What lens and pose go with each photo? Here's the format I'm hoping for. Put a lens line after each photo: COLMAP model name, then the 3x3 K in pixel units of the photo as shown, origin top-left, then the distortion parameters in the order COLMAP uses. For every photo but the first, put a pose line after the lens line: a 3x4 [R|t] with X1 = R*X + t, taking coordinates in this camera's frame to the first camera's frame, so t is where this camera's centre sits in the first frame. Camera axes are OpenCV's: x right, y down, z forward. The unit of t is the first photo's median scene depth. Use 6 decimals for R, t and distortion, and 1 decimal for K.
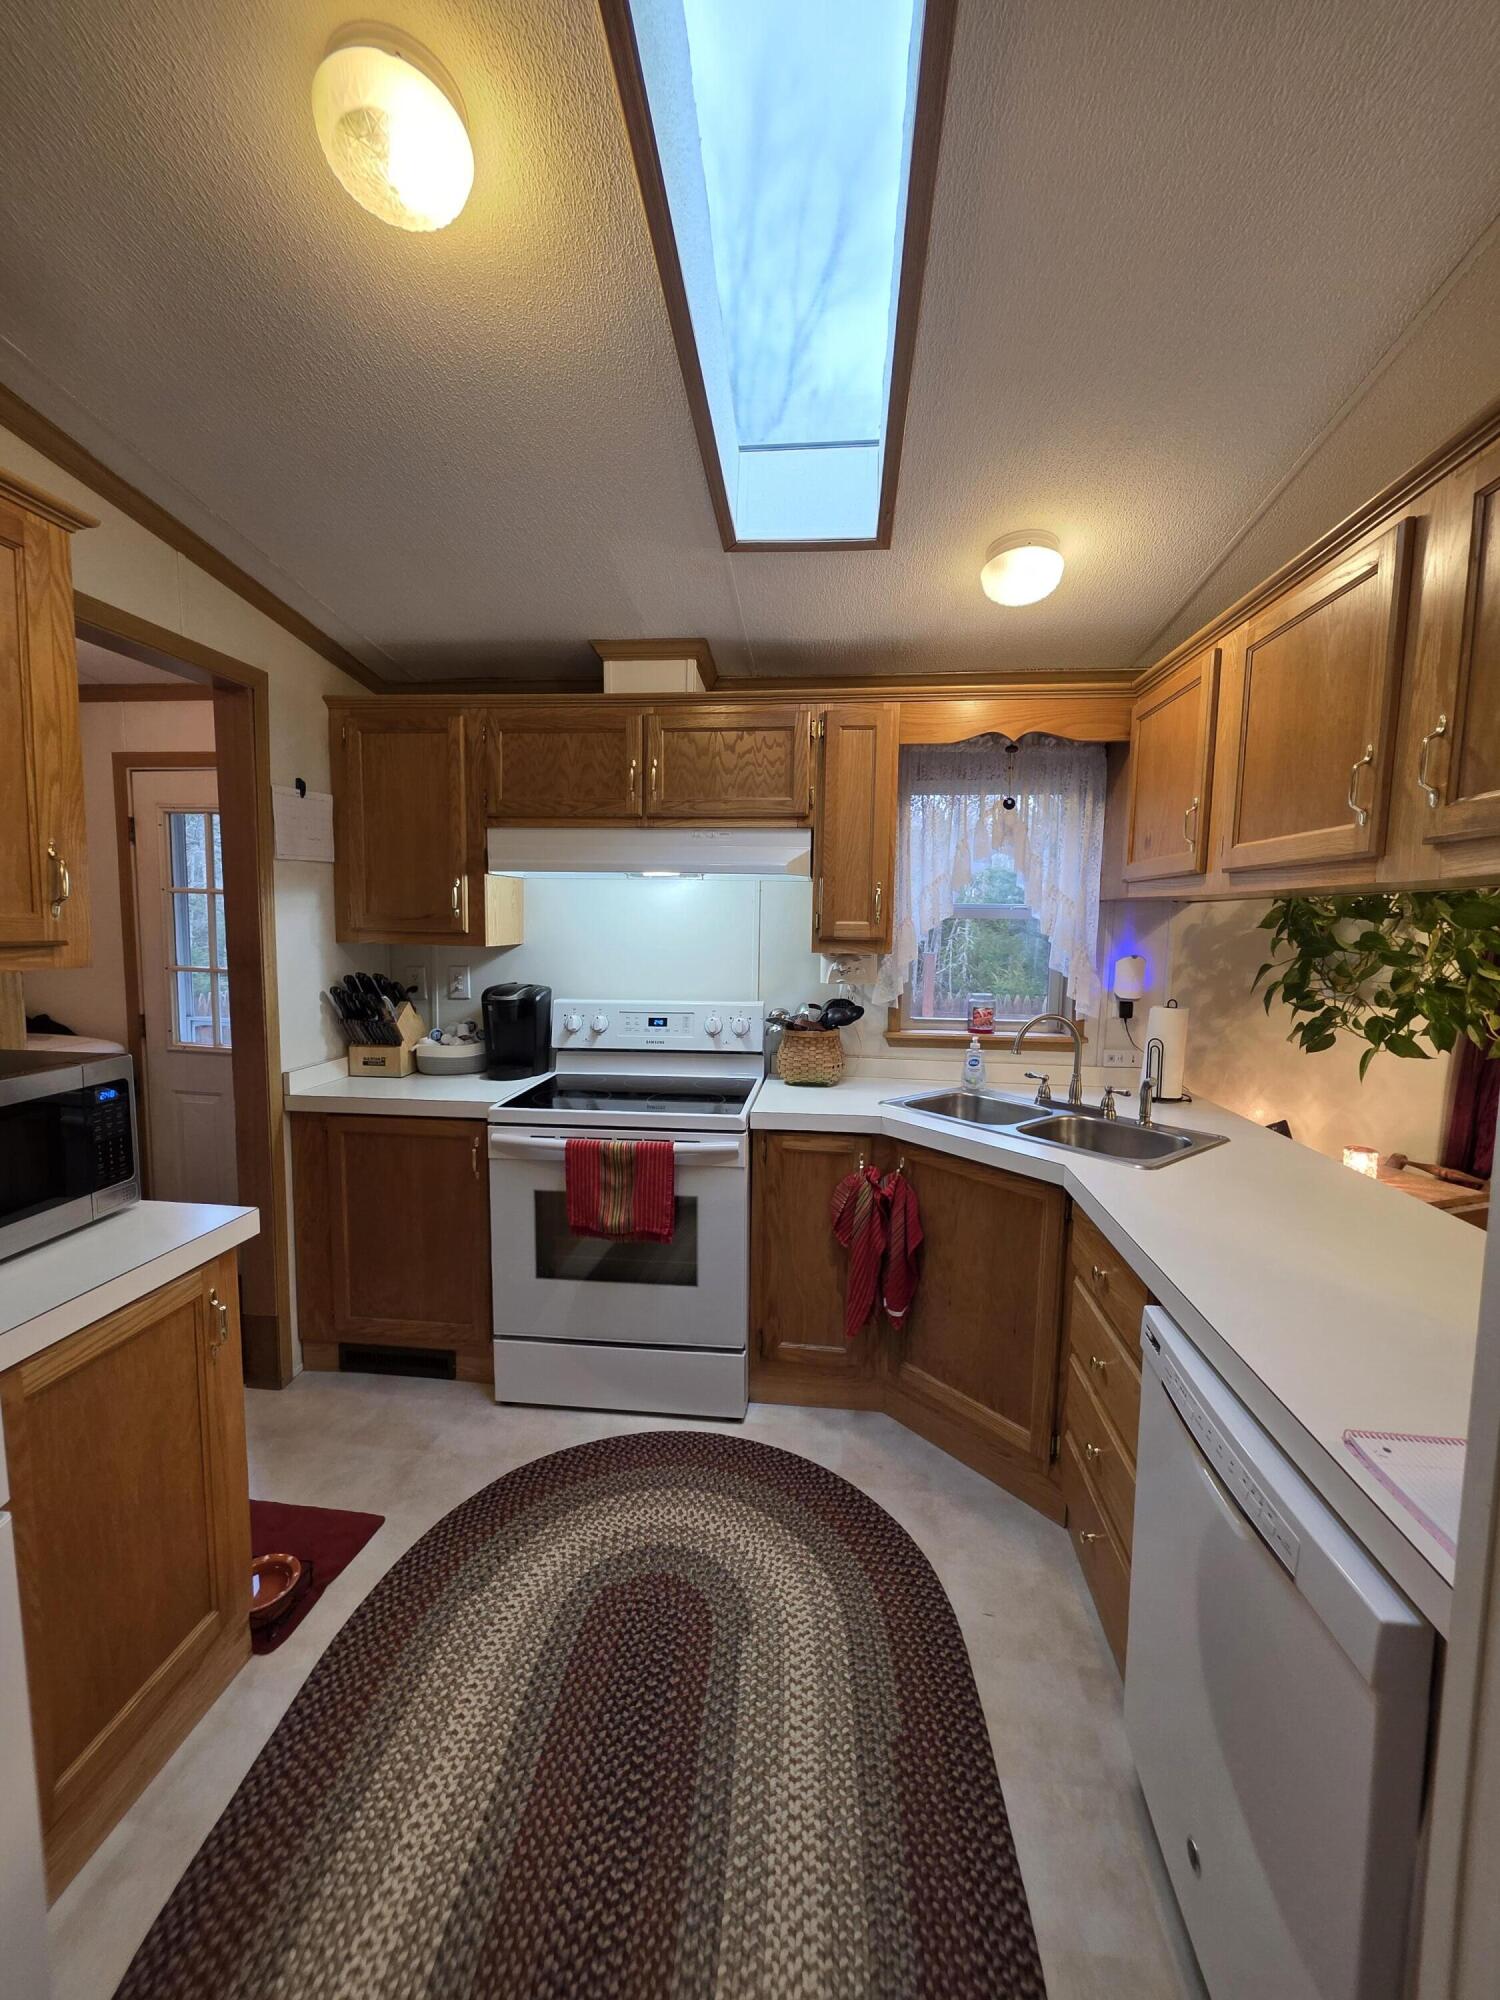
lens RADIAL K [[799.6, 0, 756.2], [0, 799.6, 997.2], [0, 0, 1]] dist [-0.002509, -0.000241]
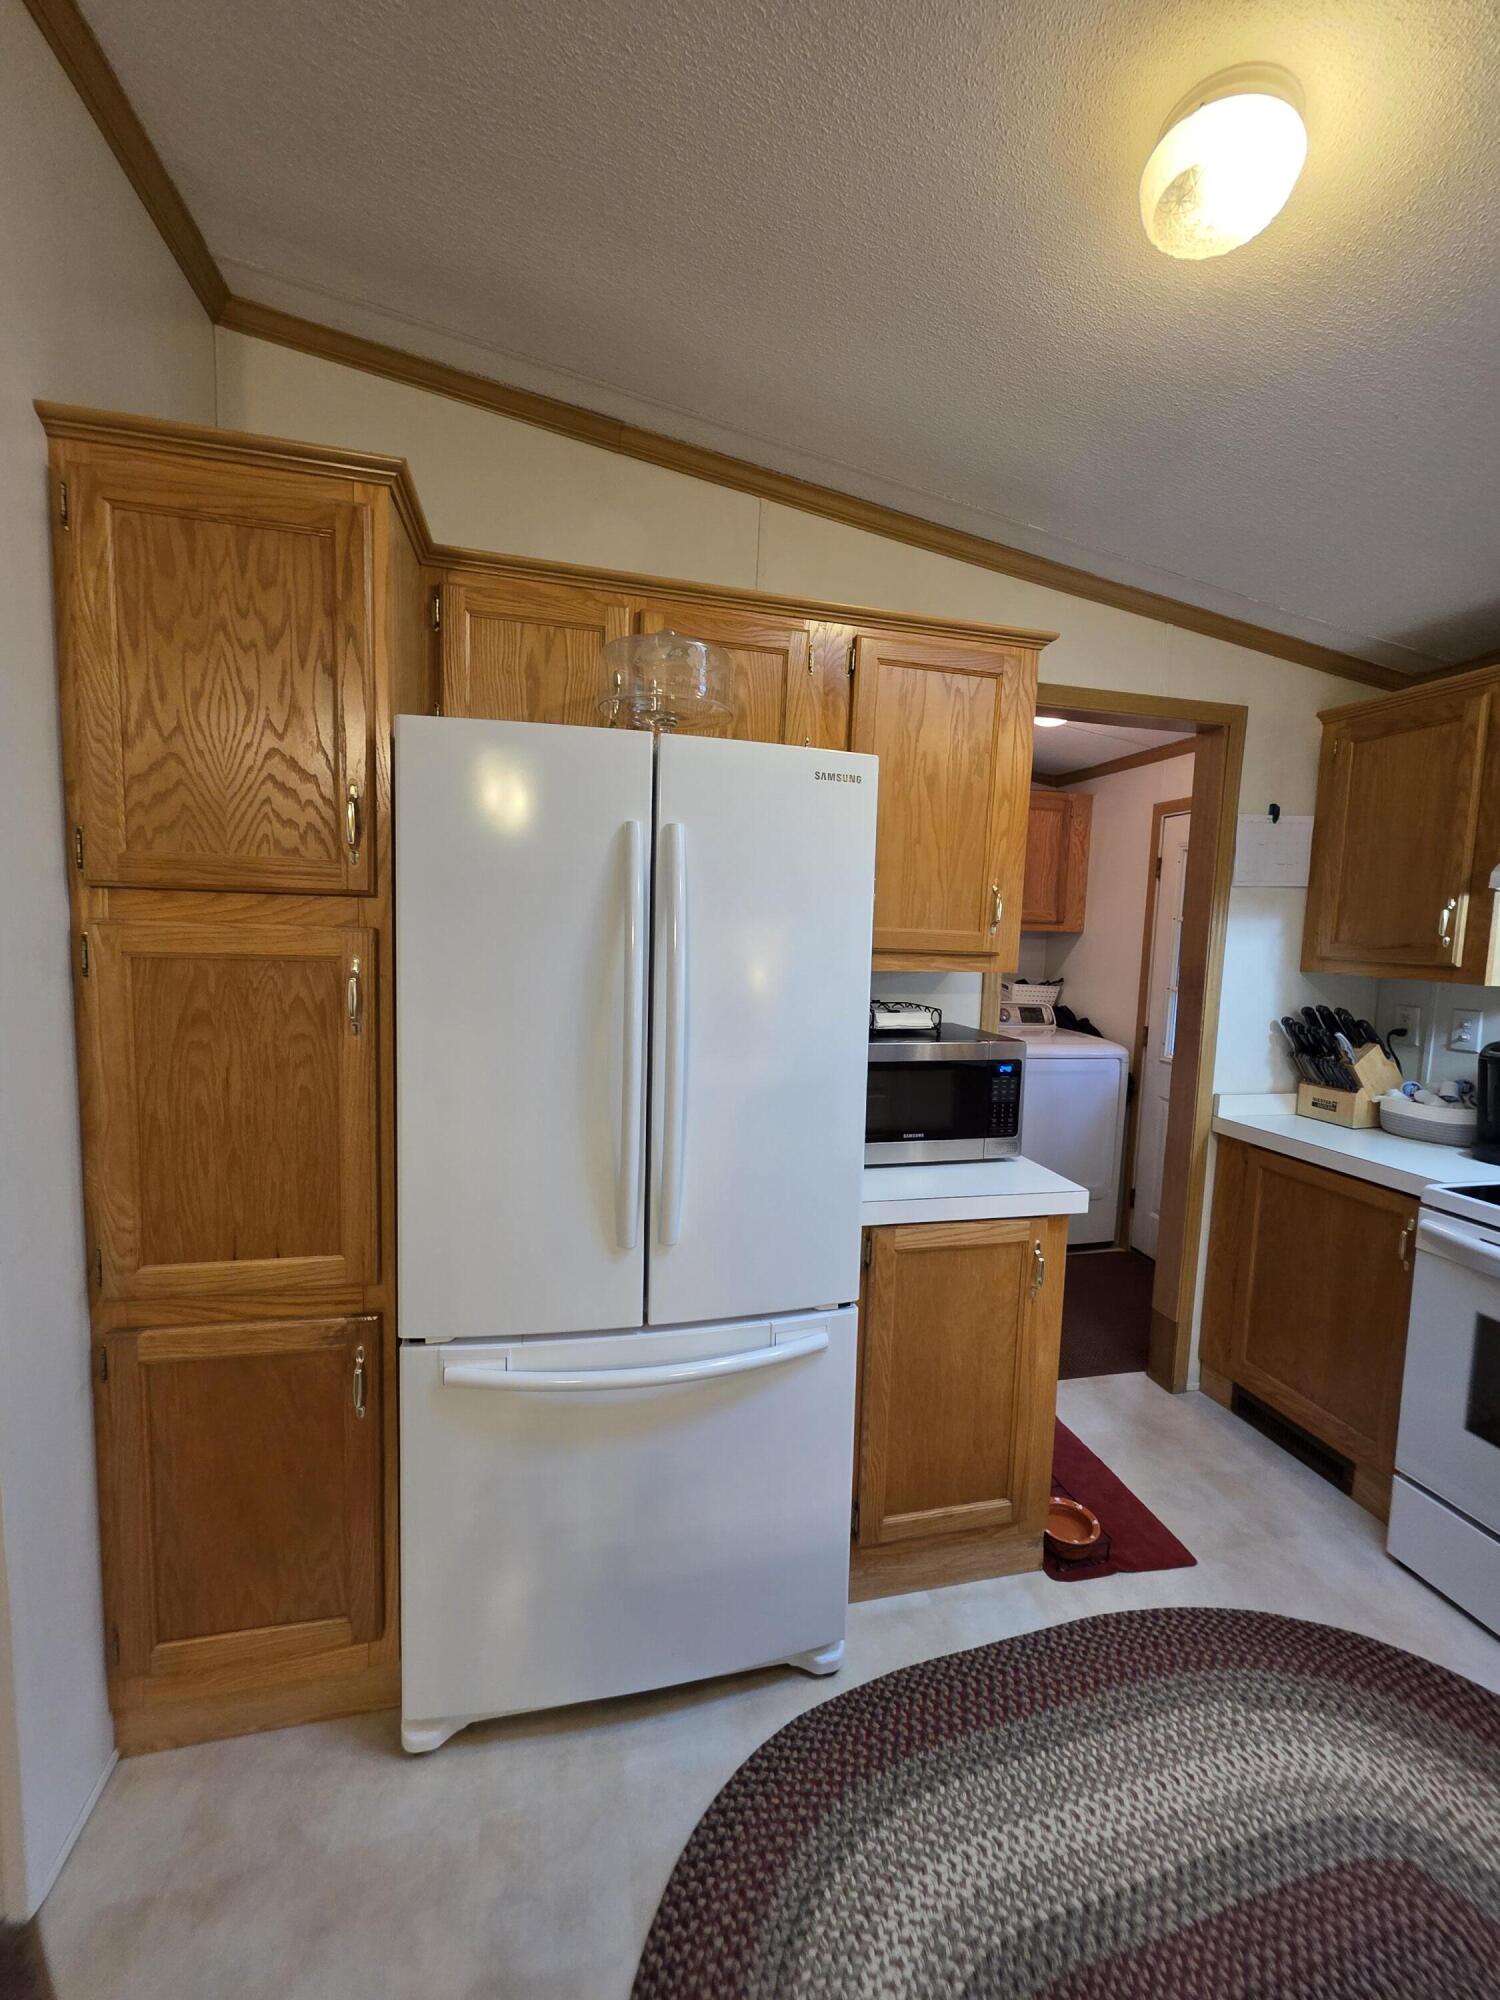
lens RADIAL K [[801.1, 0, 750.0], [0, 801.1, 1000.0], [0, 0, 1]] dist [-0.000825, -0.000018]
pose [[0.328182, 0.080946, -0.941140, 0.170712], [-0.118294, 0.992000, 0.044070, 0.000070], [0.937178, 0.096869, 0.335132, 0.084384]]
